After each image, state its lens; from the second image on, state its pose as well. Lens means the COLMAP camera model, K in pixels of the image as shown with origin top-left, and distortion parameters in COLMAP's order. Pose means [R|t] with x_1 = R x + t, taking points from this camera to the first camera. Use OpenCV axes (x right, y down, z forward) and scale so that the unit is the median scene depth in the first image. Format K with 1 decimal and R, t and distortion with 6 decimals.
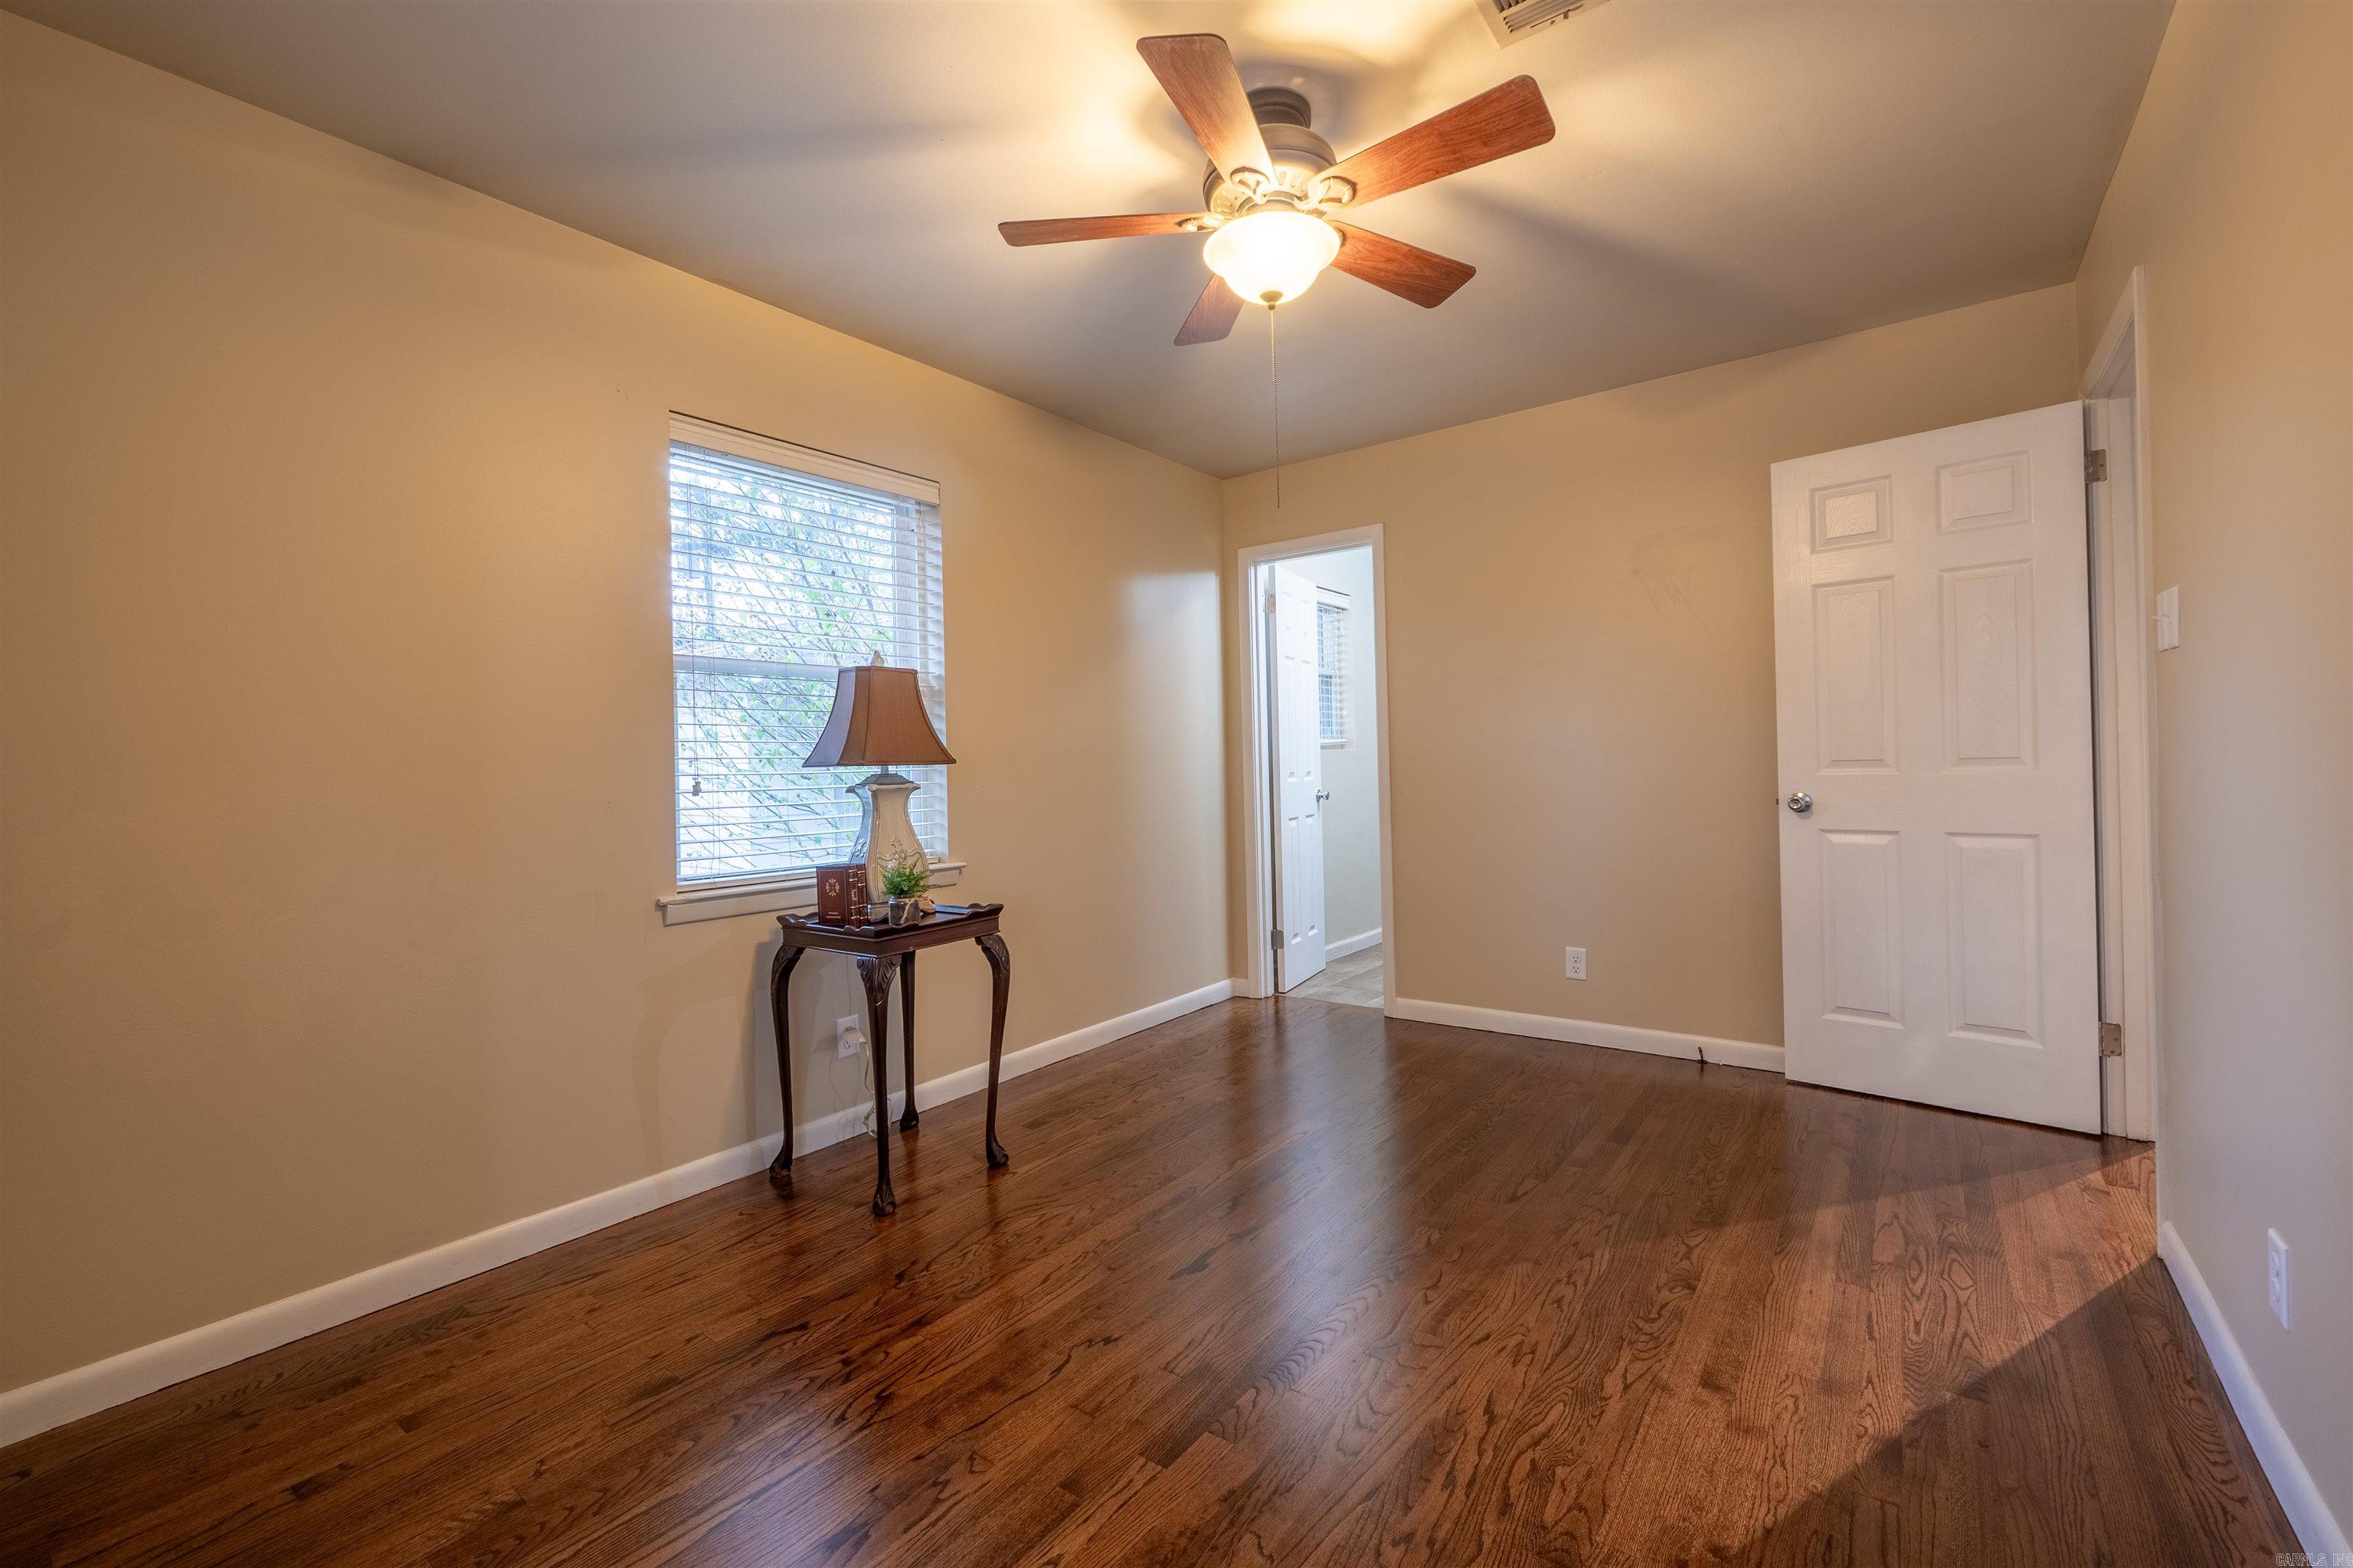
lens RADIAL K [[982.9, 0, 1170.7], [0, 982.9, 763.5], [0, 0, 1]] dist [-0.007650, 0.000023]
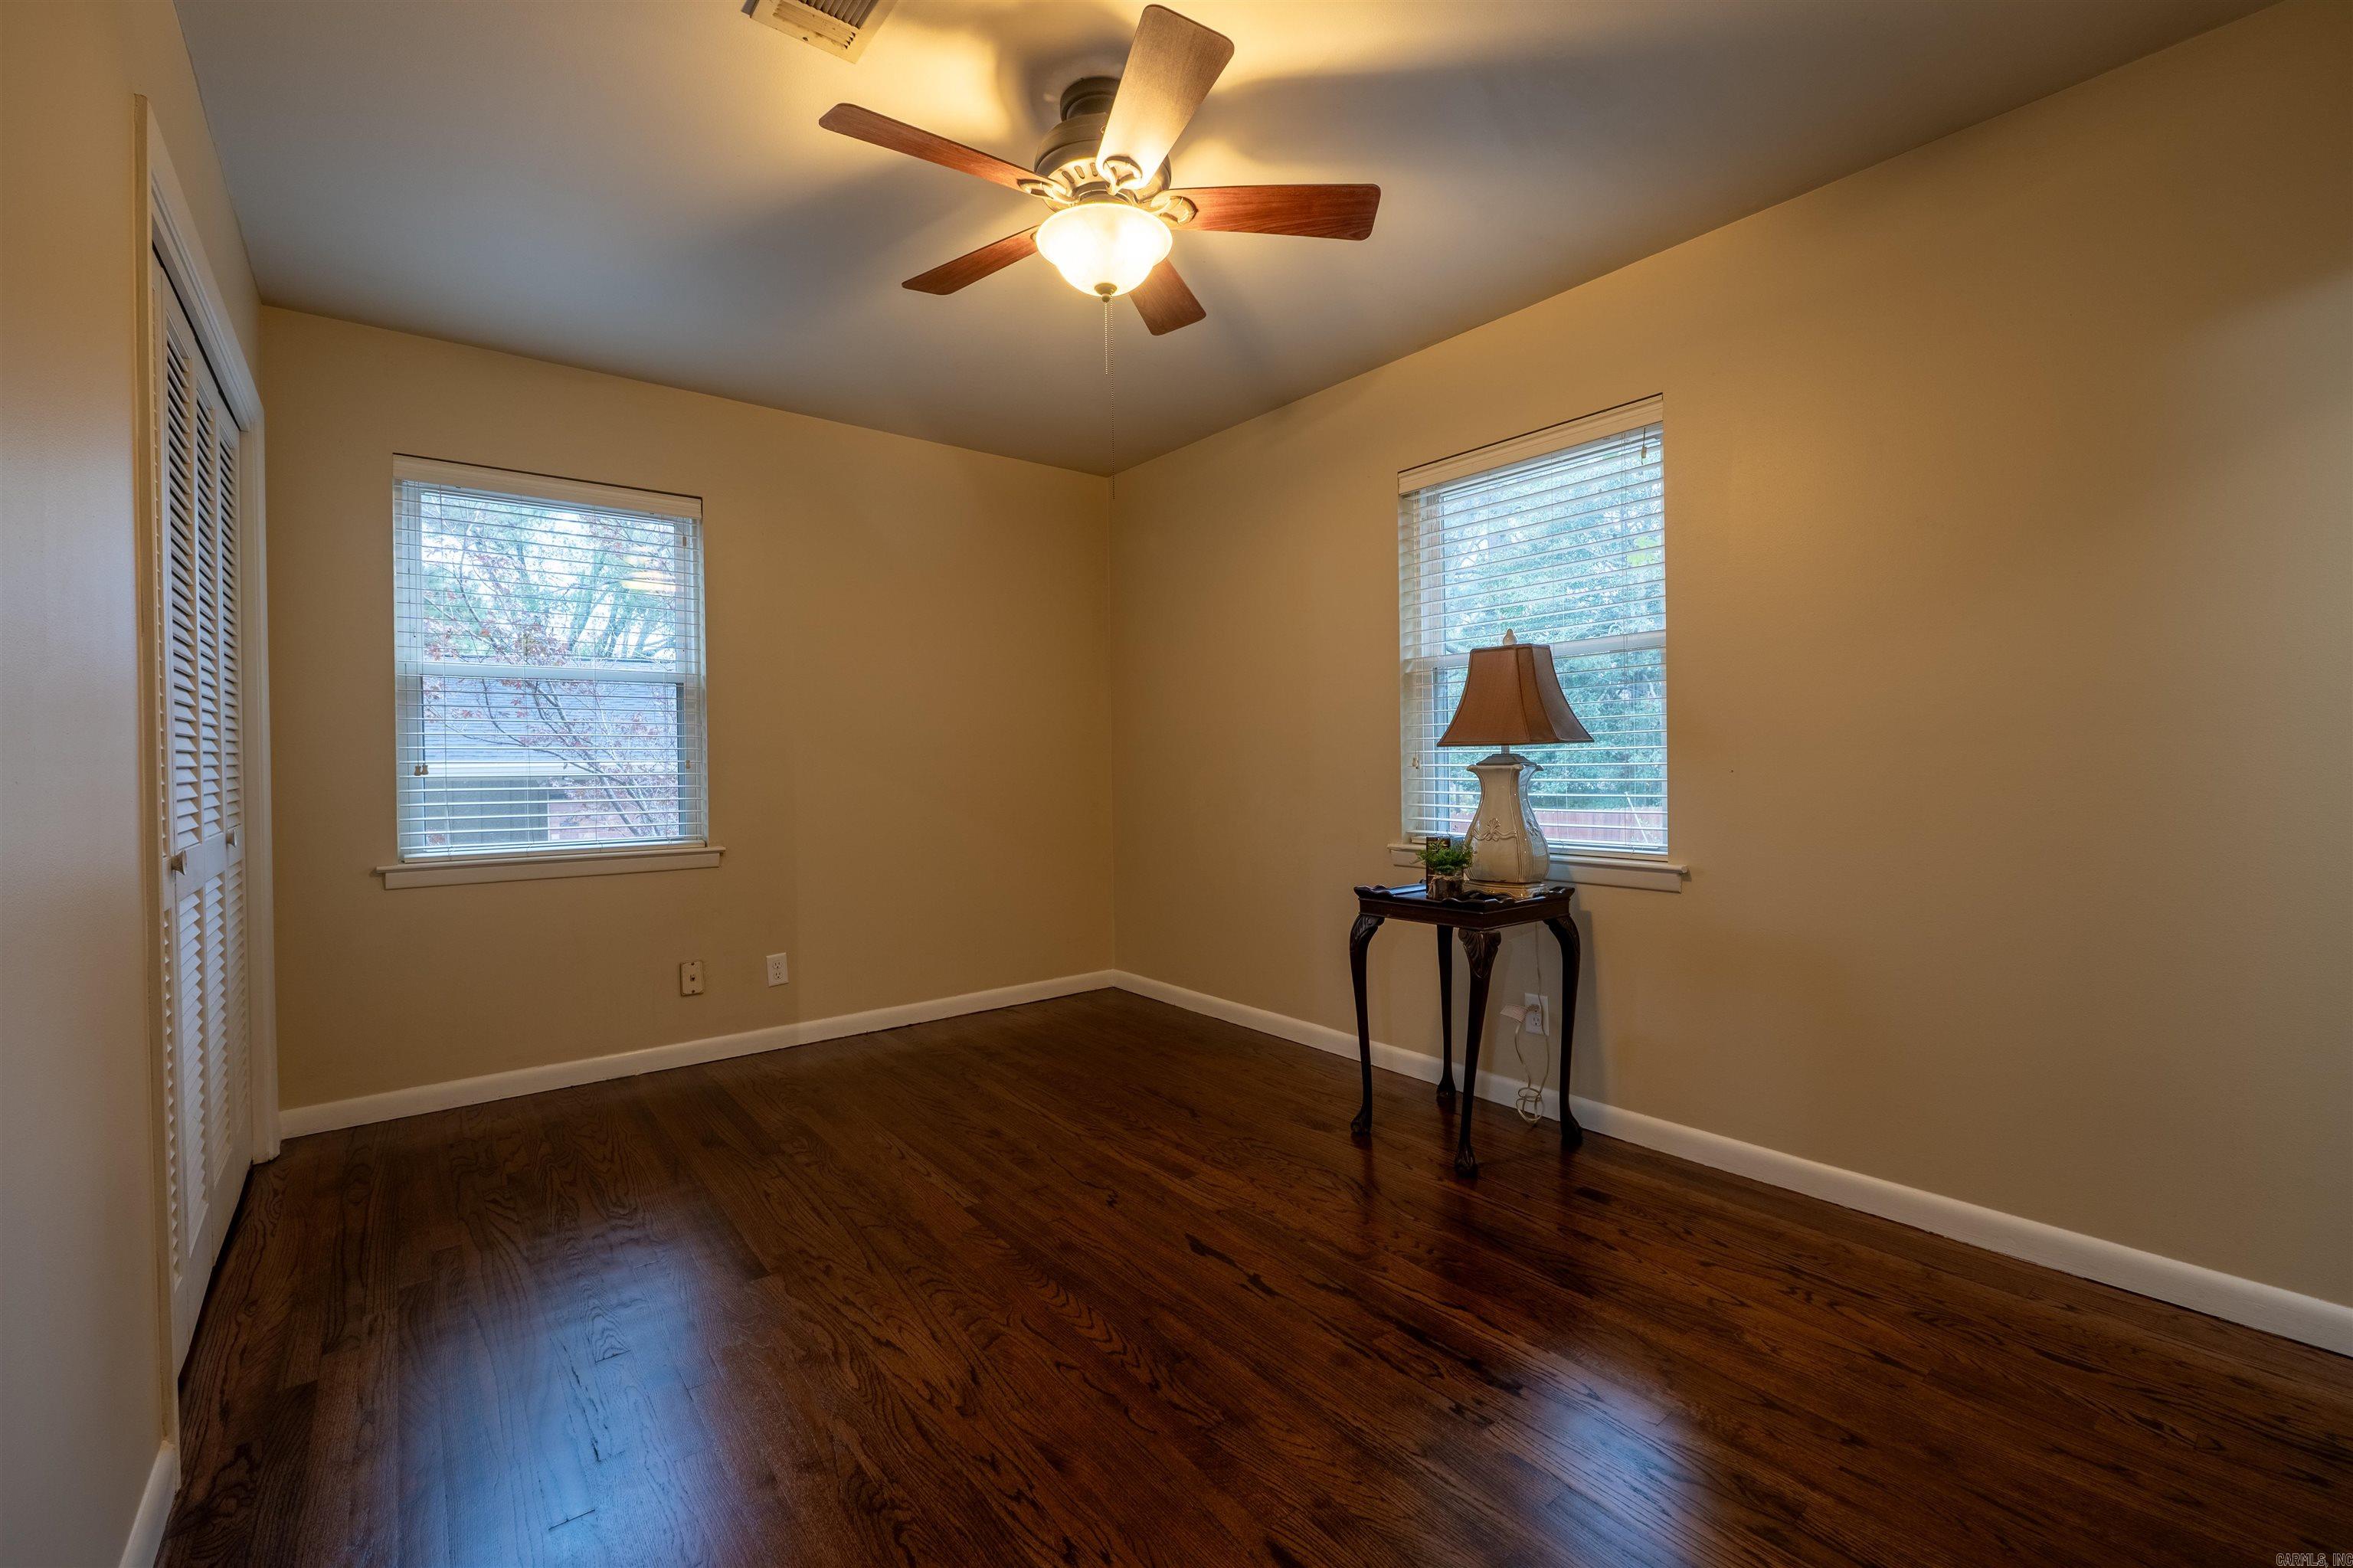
lens RADIAL K [[982.9, 0, 1170.7], [0, 982.9, 763.5], [0, 0, 1]] dist [-0.007650, 0.000023]
pose [[-0.252254, 0.032274, -0.967123, 0.761826], [0.022192, 0.999374, 0.027562, -0.015001], [0.967407, -0.014510, -0.252812, 0.936545]]
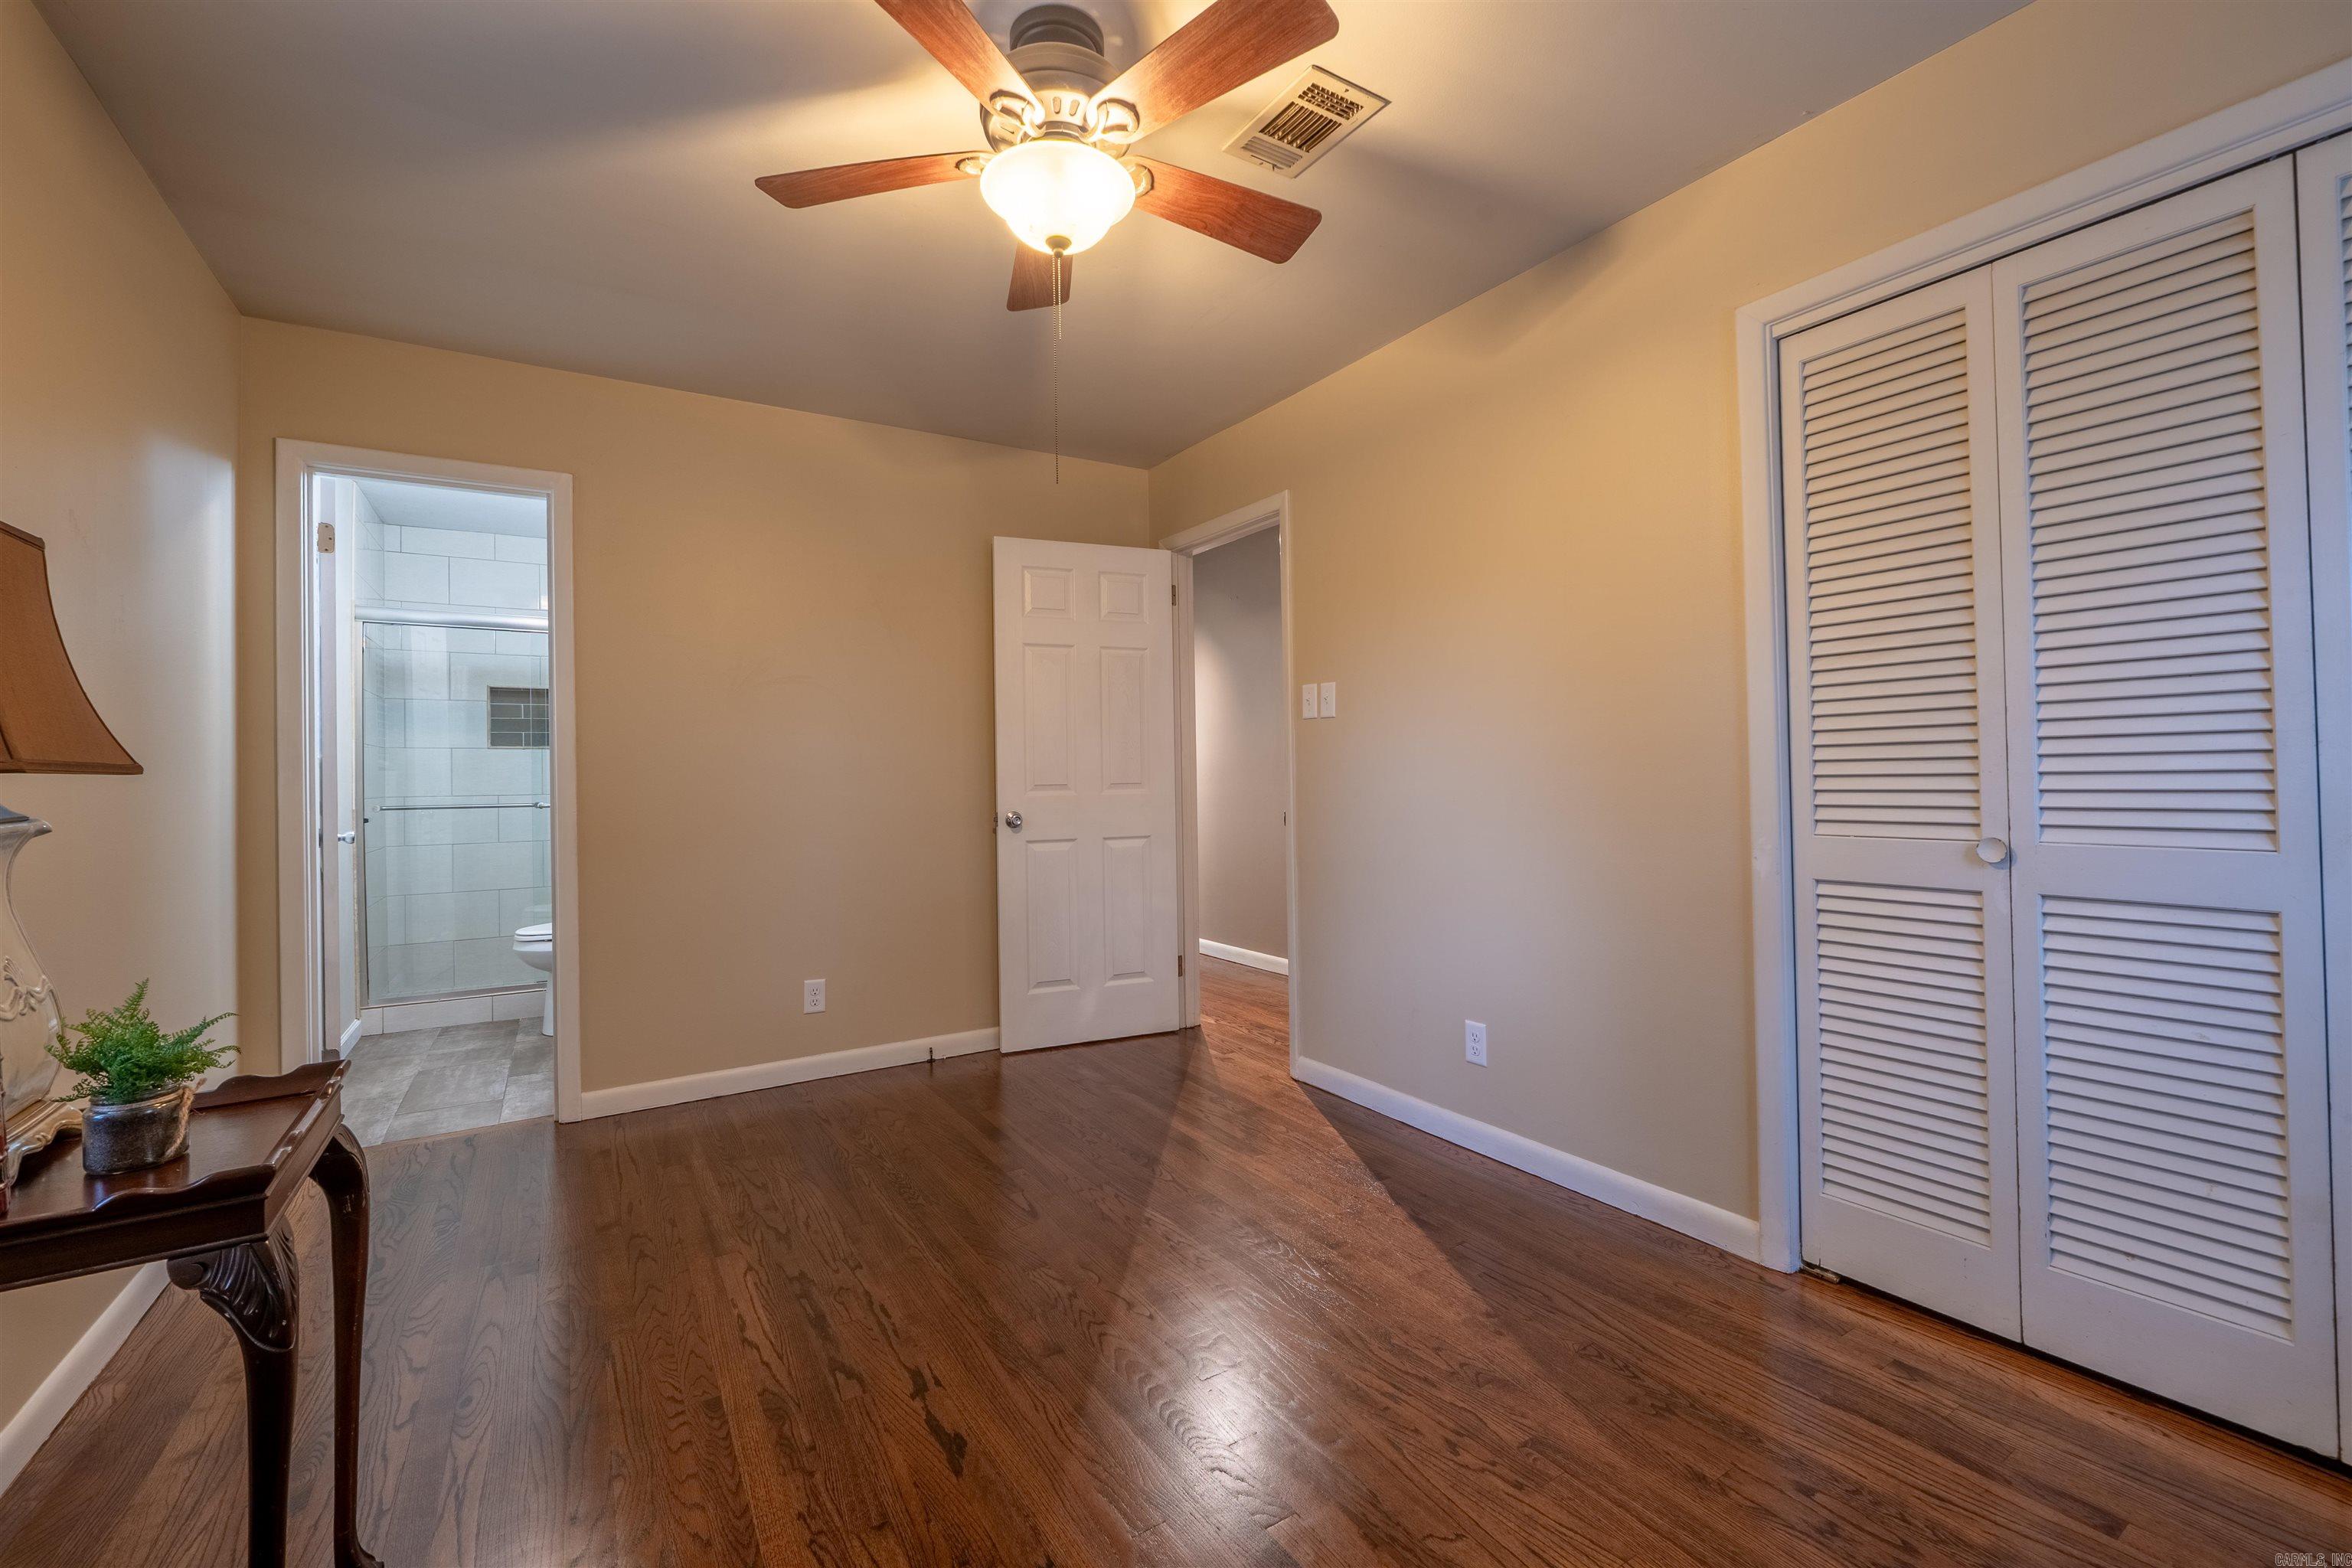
lens RADIAL K [[982.4, 0, 1170.2], [0, 982.4, 763.5], [0, 0, 1]] dist [-0.007650, 0.000023]
pose [[0.359780, 0.028318, 0.932607, -0.477081], [0.004832, 0.999469, -0.032212, 0.011824], [-0.933025, 0.016096, 0.359452, 0.429999]]
